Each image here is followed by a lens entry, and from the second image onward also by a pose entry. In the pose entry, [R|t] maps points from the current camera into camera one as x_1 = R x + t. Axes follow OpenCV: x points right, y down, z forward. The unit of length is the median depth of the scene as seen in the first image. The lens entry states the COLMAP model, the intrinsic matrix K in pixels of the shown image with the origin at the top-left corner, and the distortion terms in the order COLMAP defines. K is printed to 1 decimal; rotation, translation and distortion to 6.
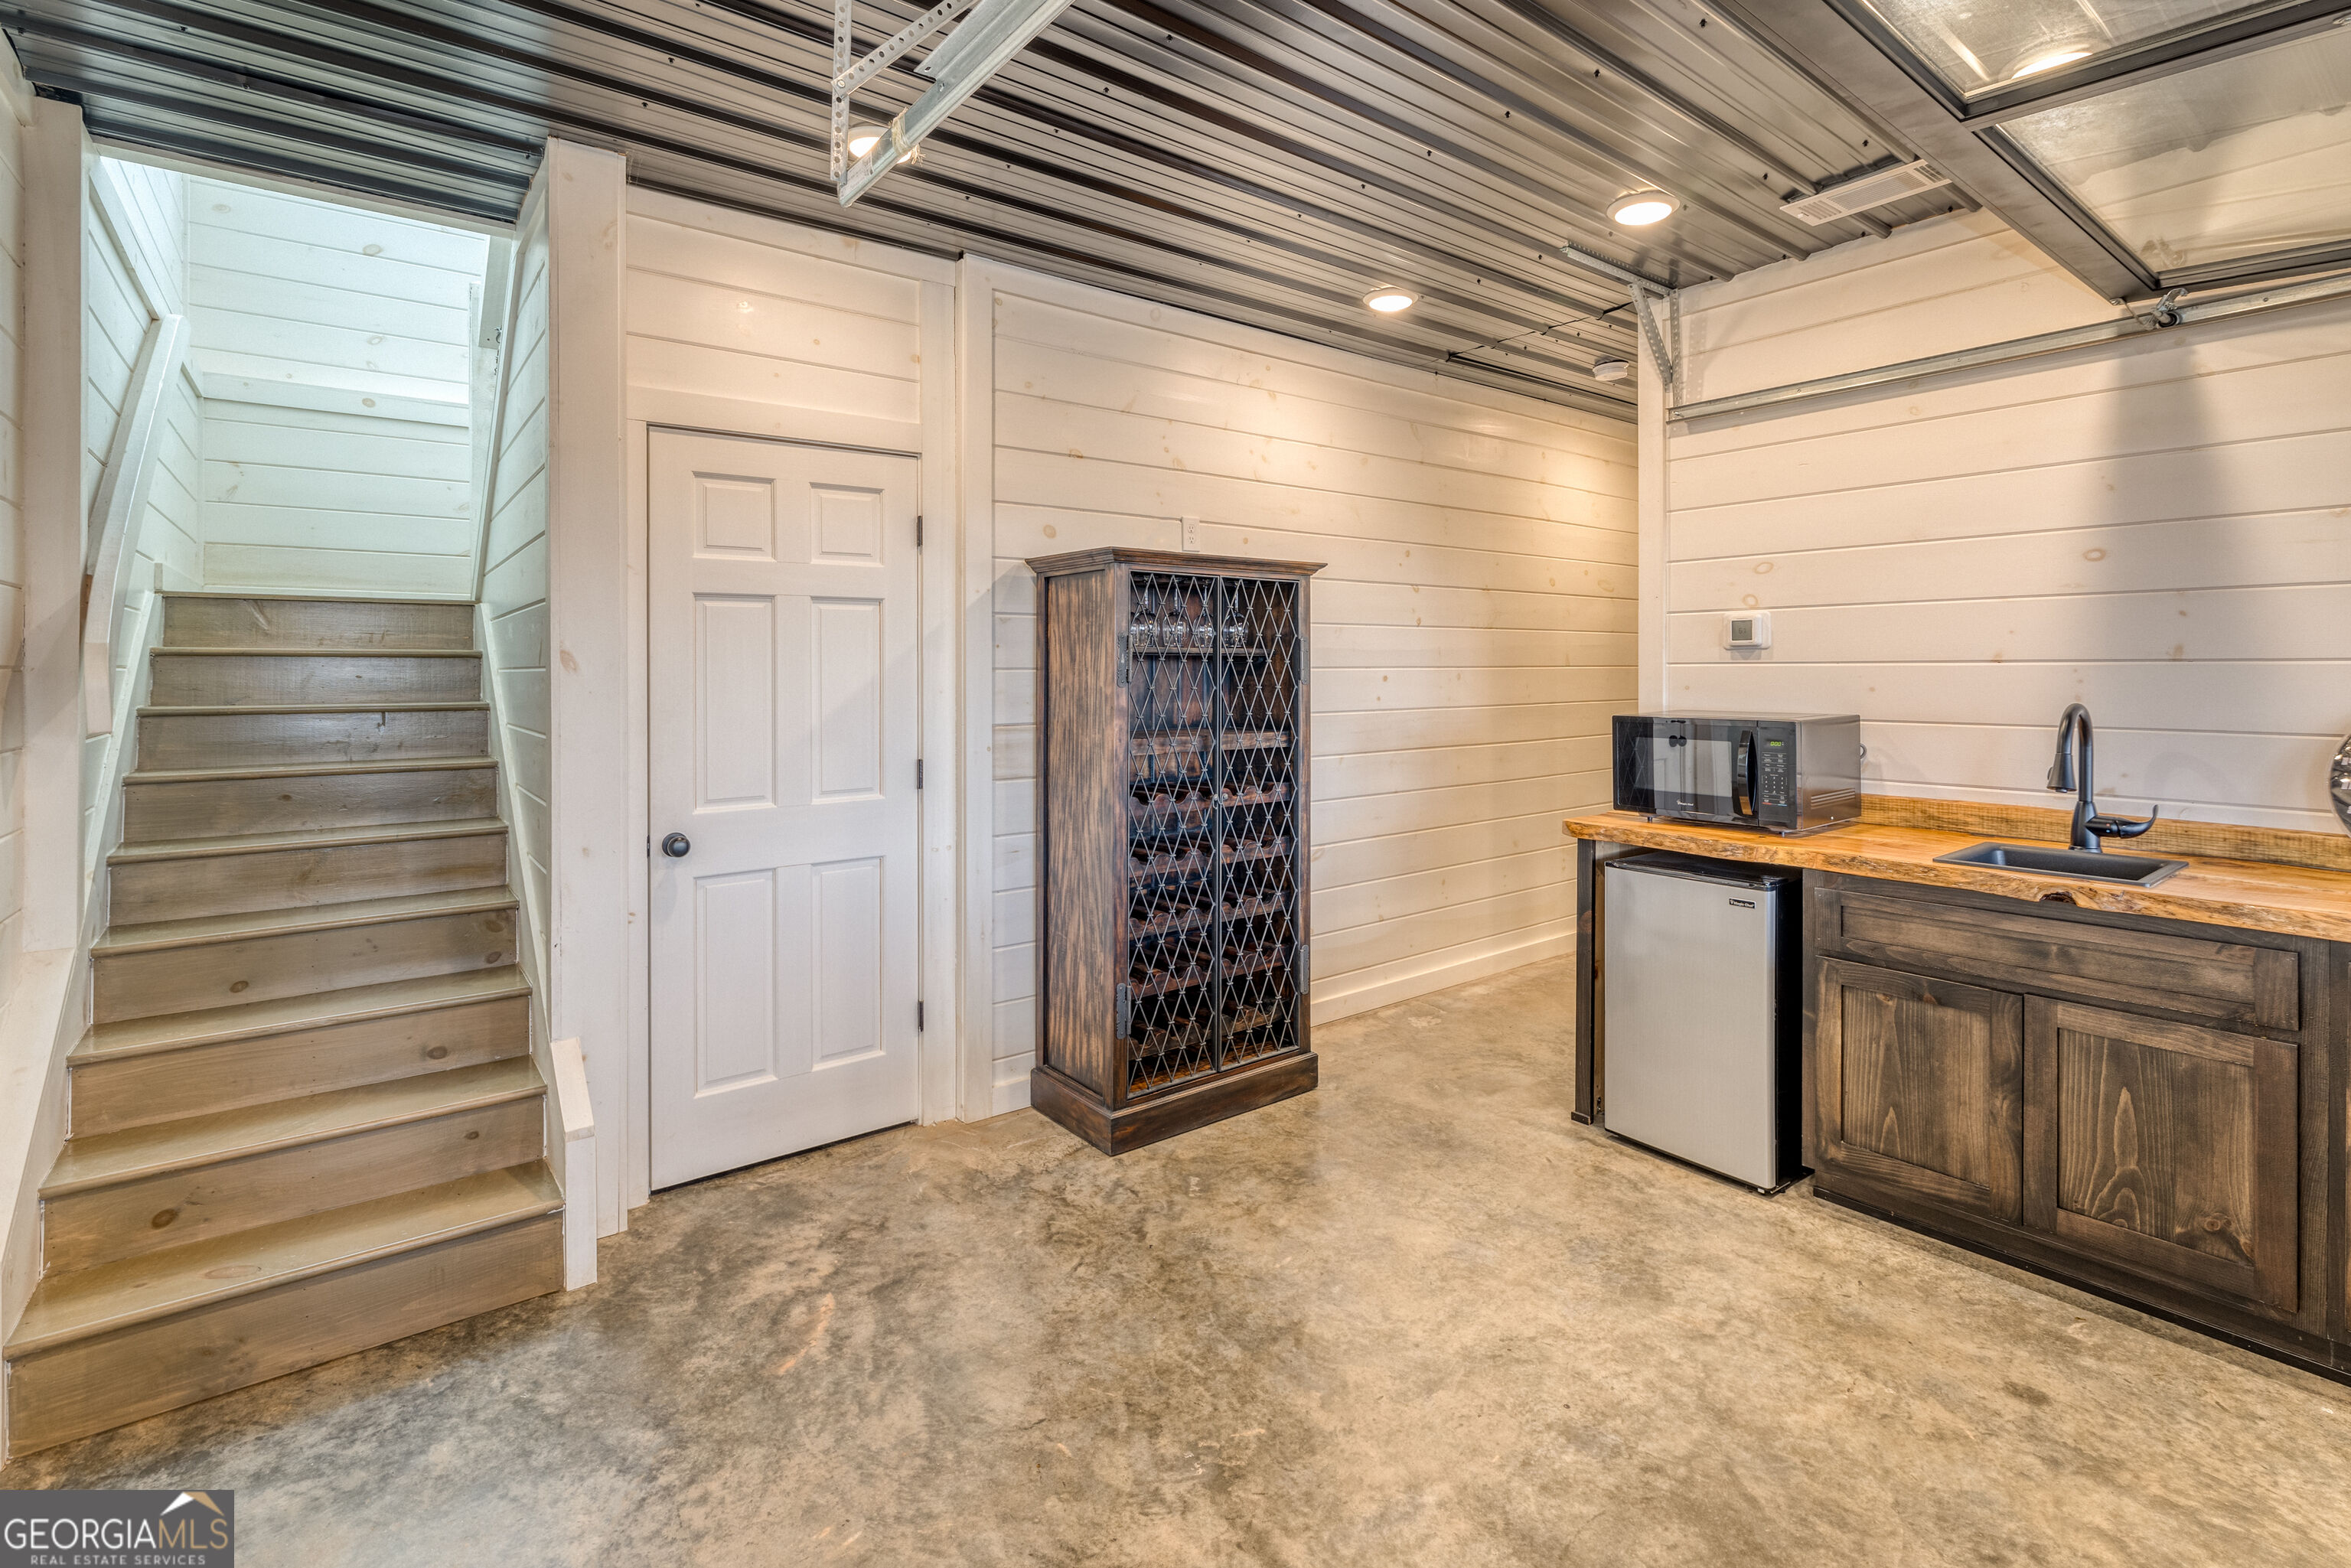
lens RADIAL K [[1084.9, 0, 1167.9], [0, 1084.9, 679.1], [0, 0, 1]] dist [-0.000304, -0.000228]
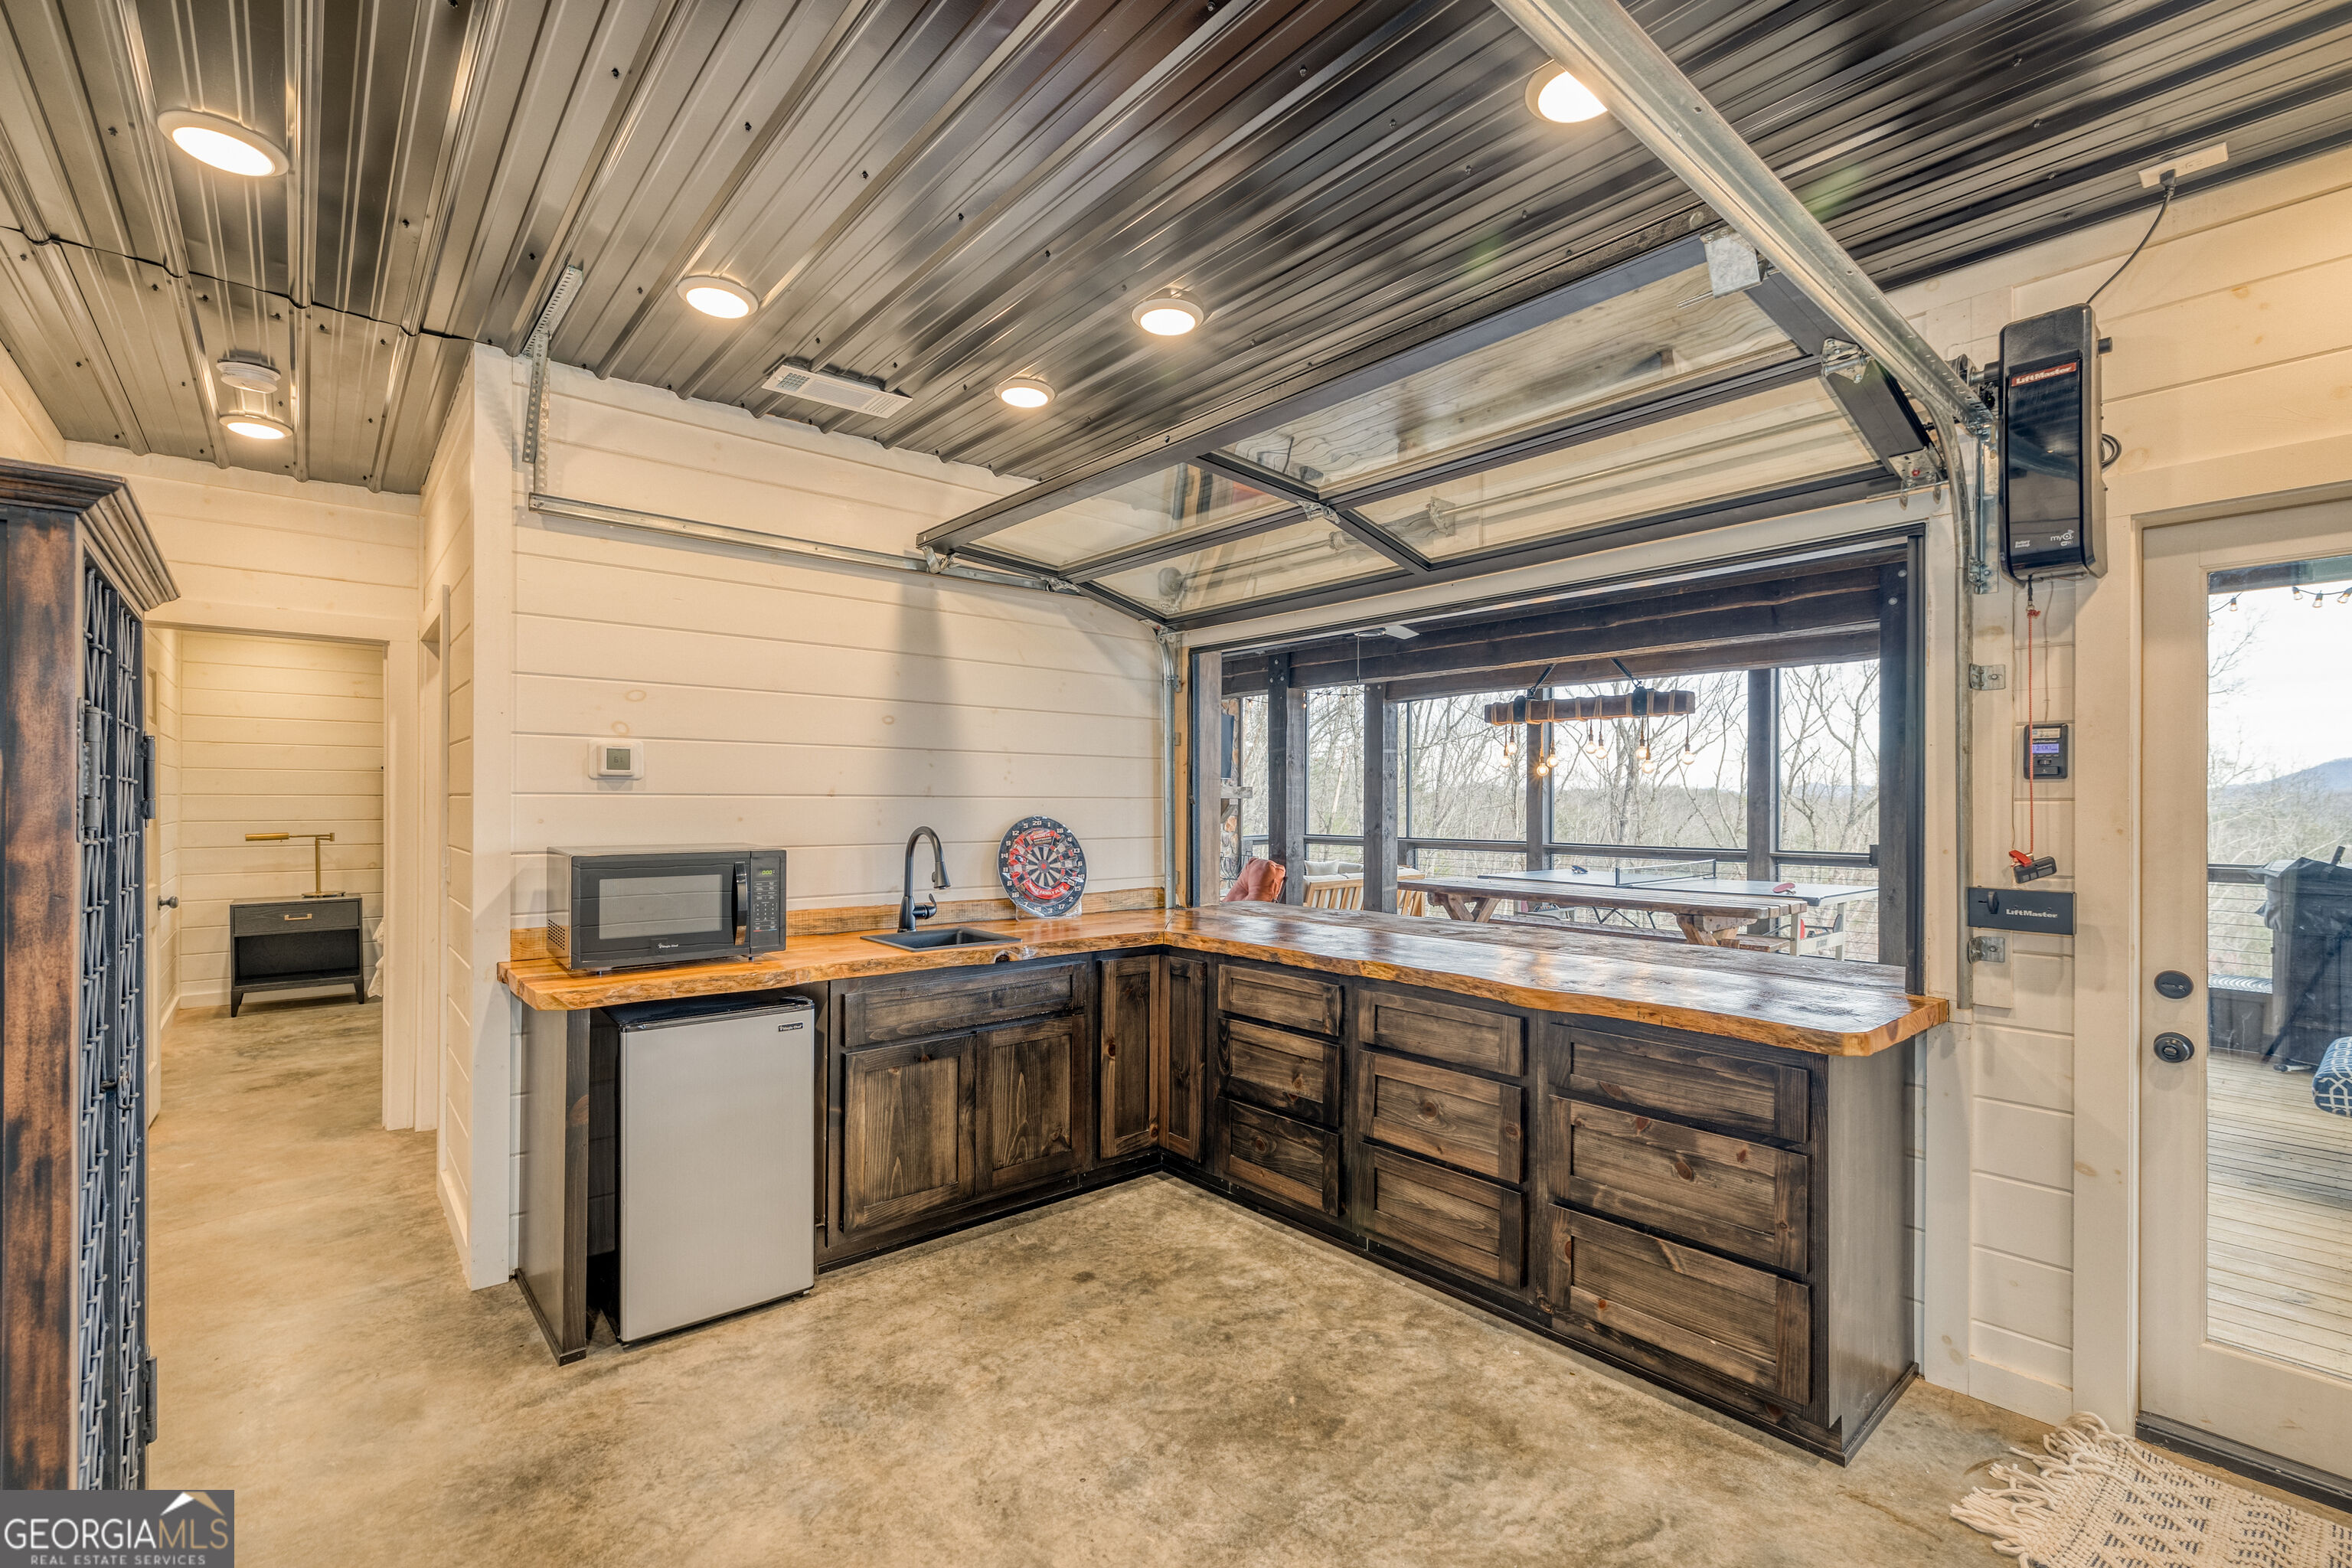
lens RADIAL K [[1031.2, 0, 1168.3], [0, 1031.2, 817.4], [0, 0, 1]] dist [0.000228, 0.000023]
pose [[-0.064574, -0.011637, 0.997845, -0.517274], [0.005202, 0.999915, 0.011997, -0.003671], [-0.997899, 0.005965, -0.064508, 0.765643]]
